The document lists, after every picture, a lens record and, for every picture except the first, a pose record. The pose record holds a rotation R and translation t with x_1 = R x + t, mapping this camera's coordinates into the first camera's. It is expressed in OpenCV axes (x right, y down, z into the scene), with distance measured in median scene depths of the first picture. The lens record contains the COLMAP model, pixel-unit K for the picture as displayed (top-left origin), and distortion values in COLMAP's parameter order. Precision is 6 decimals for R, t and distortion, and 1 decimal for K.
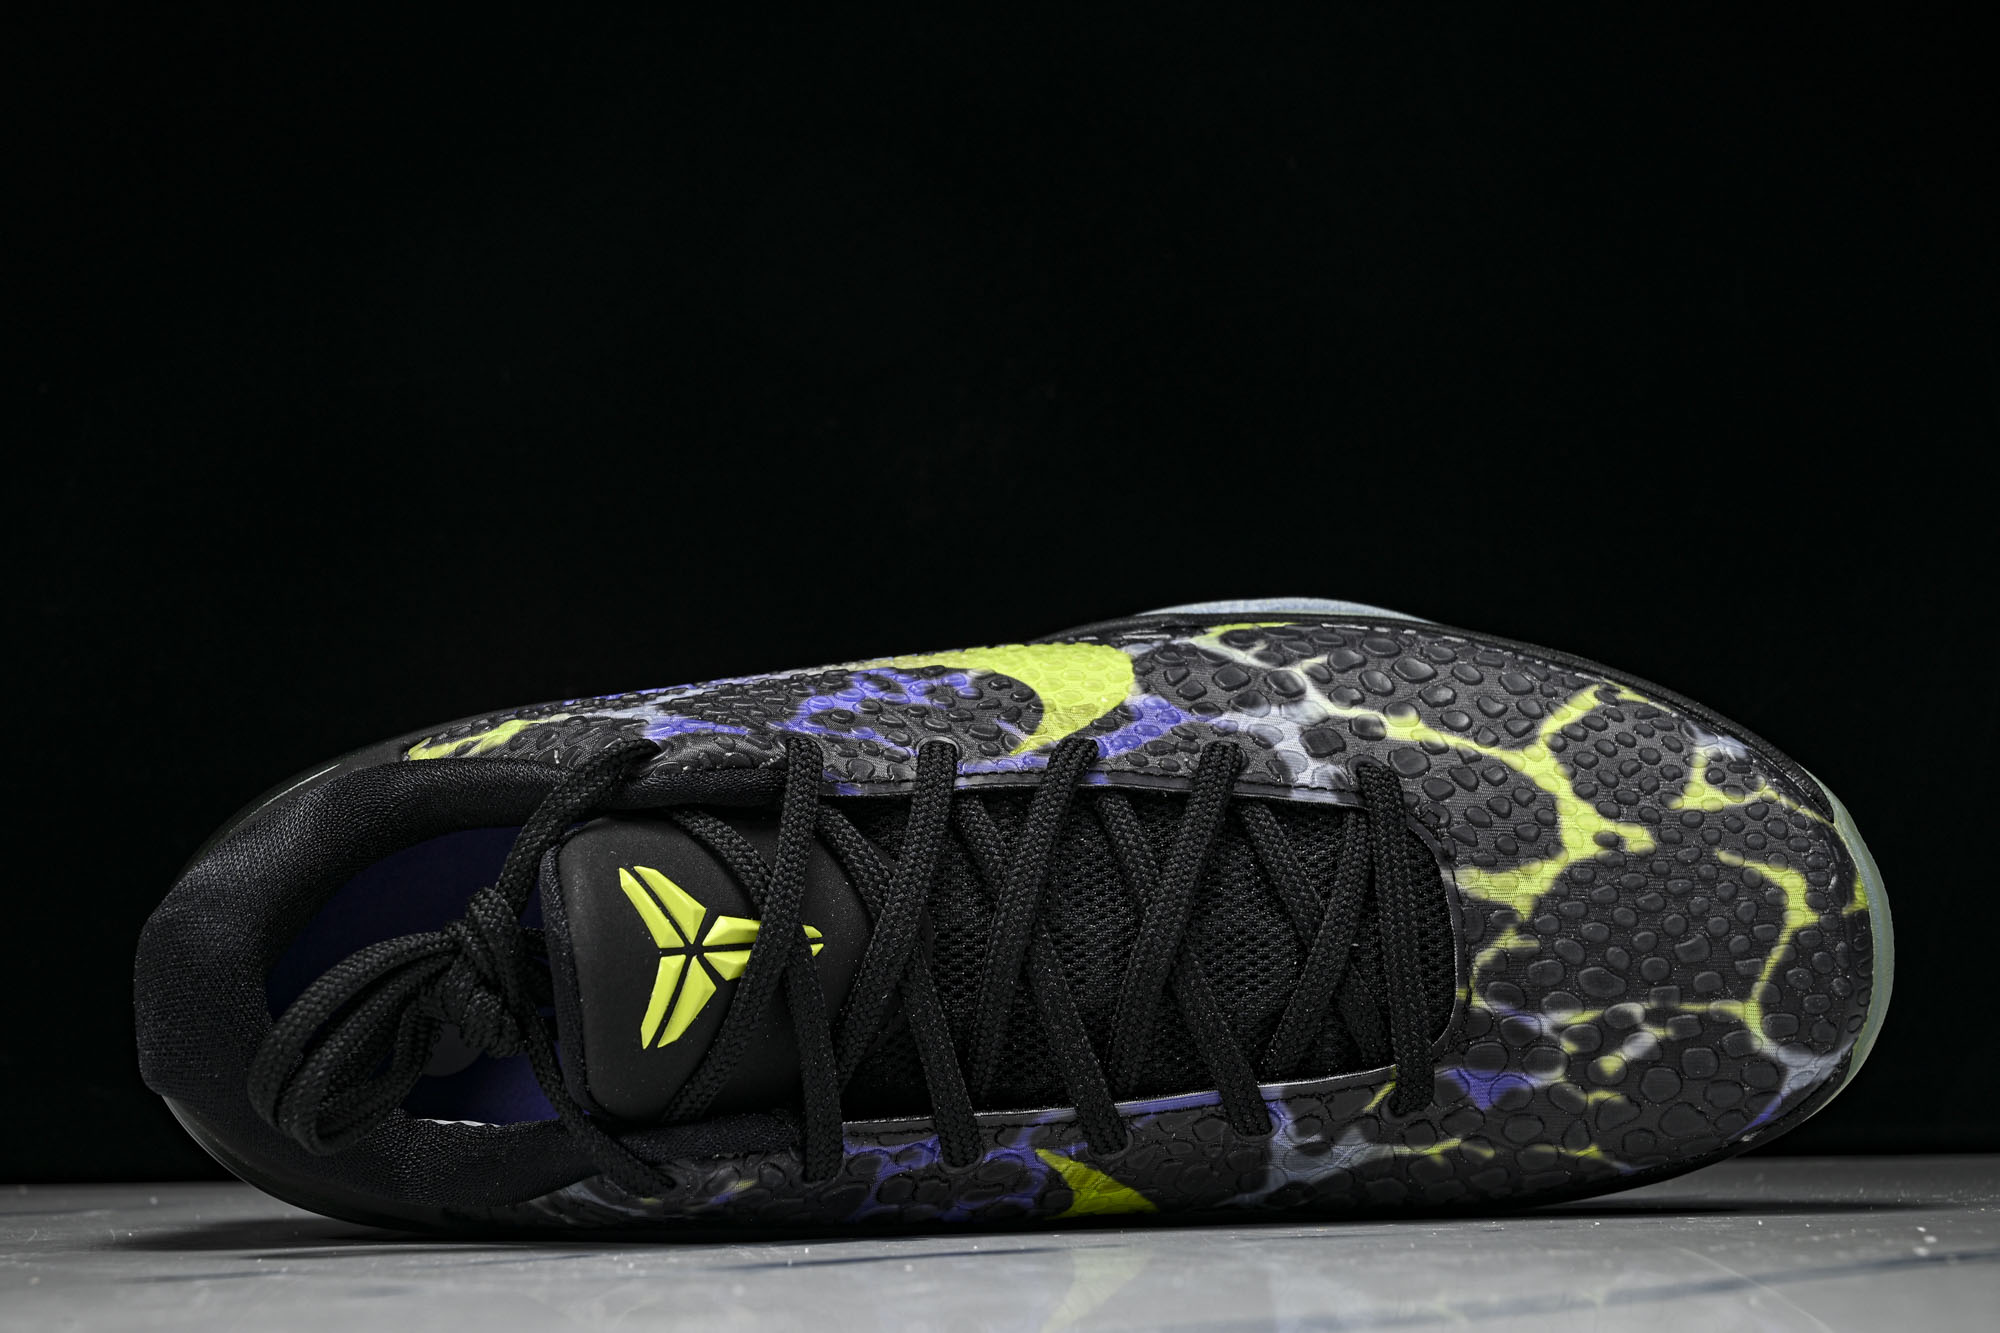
lens RADIAL K [[3567.0, 0, 1000.0], [0, 3567.0, 666.5], [0, 0, 1]] dist [0.188259, -2.883444]
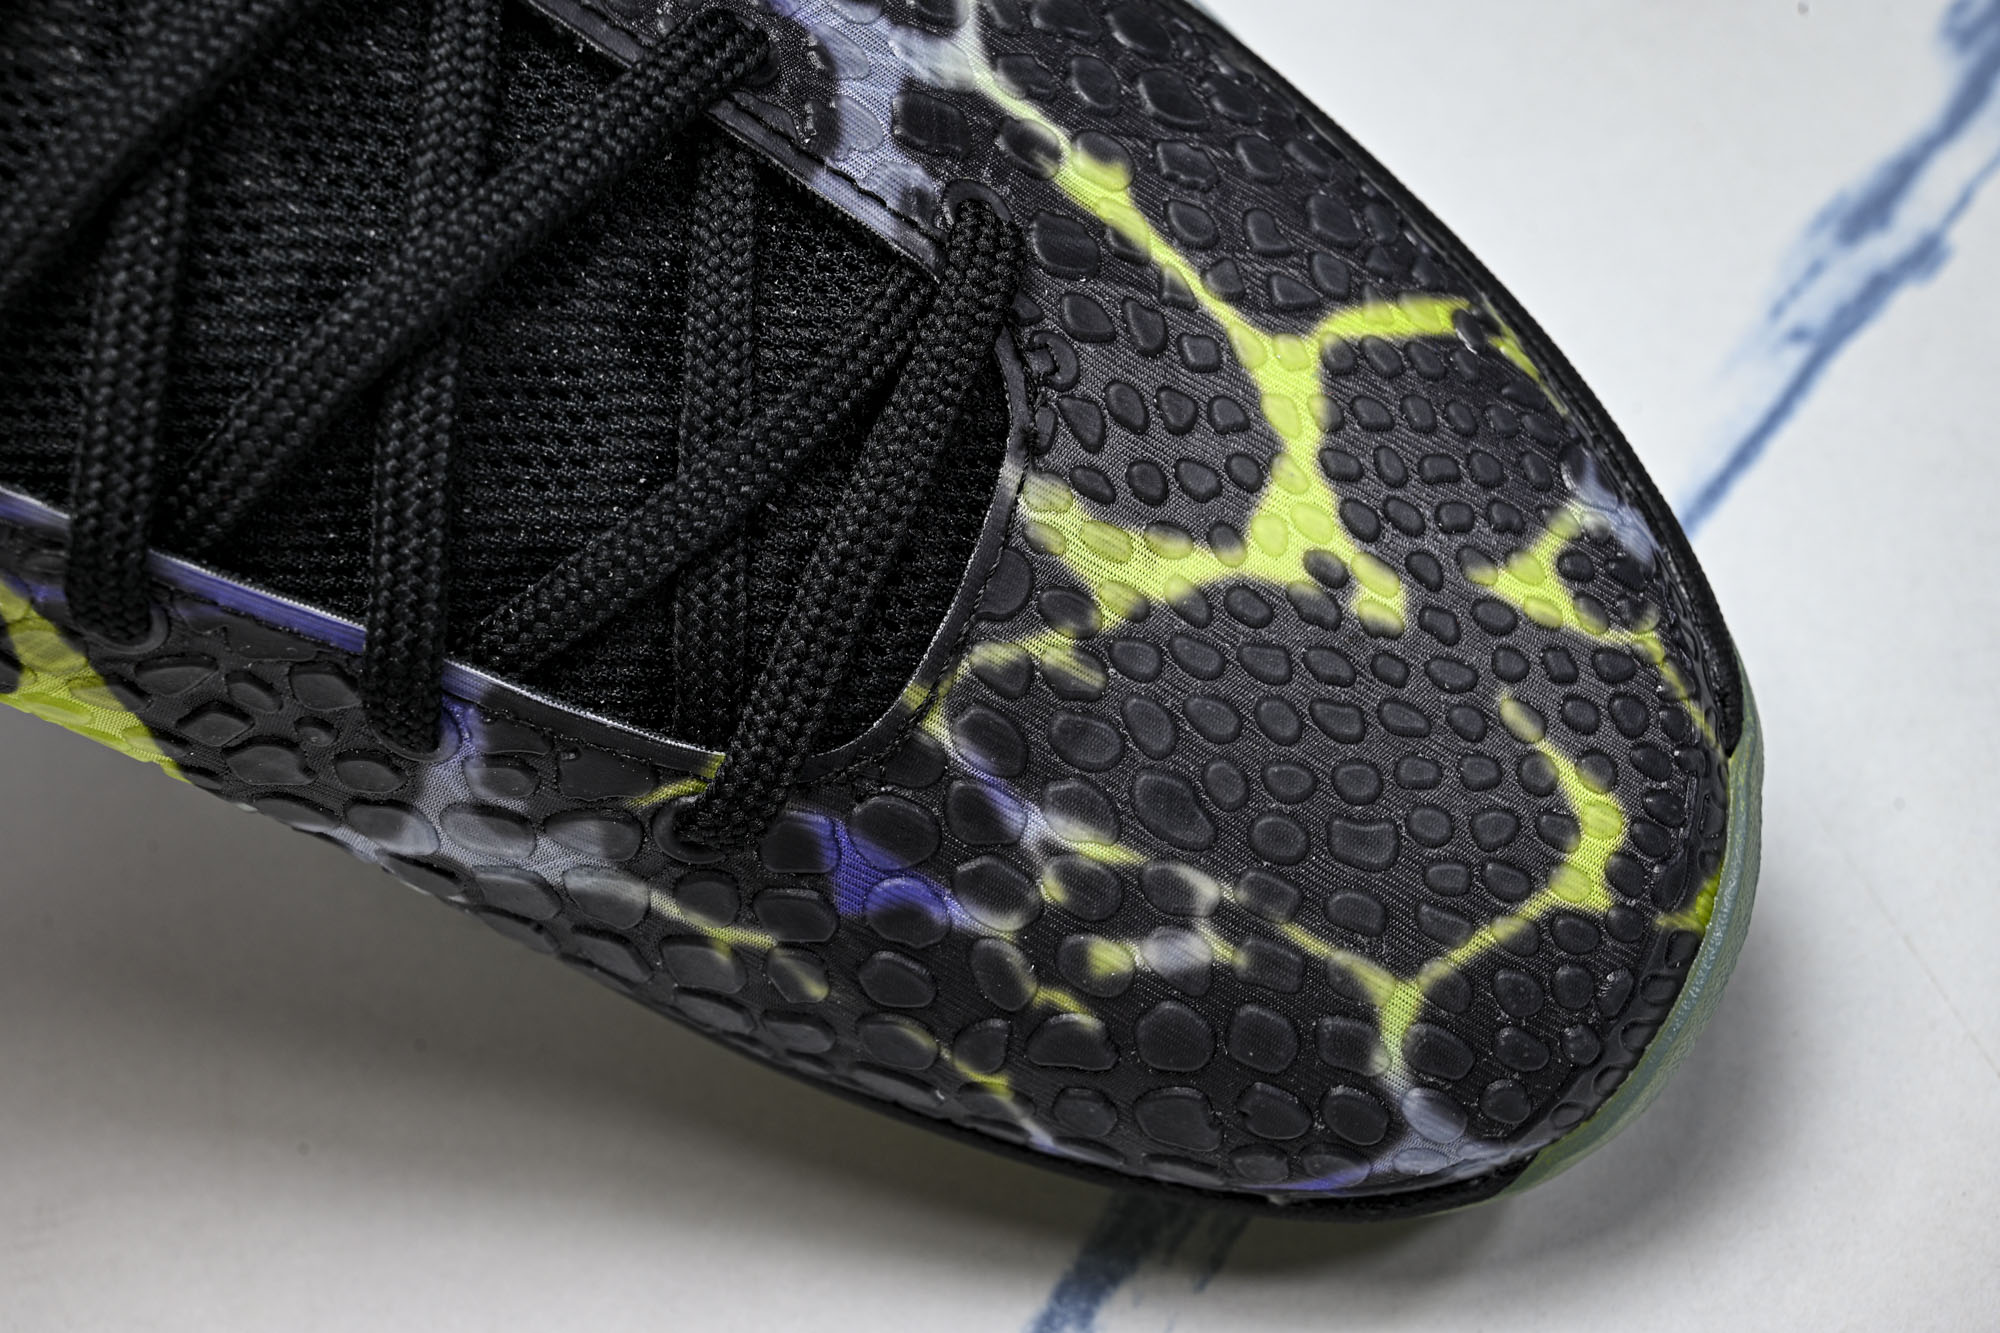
lens RADIAL K [[4034.6, 0, 825.0], [0, 4034.6, 666.8], [0, 0, 1]] dist [-0.241217, 2.136639]
pose [[0.874377, 0.483450, 0.041717, 0.091857], [-0.484095, 0.863153, 0.143590, 0.013194], [0.033411, -0.145747, 0.988758, 0.440360]]
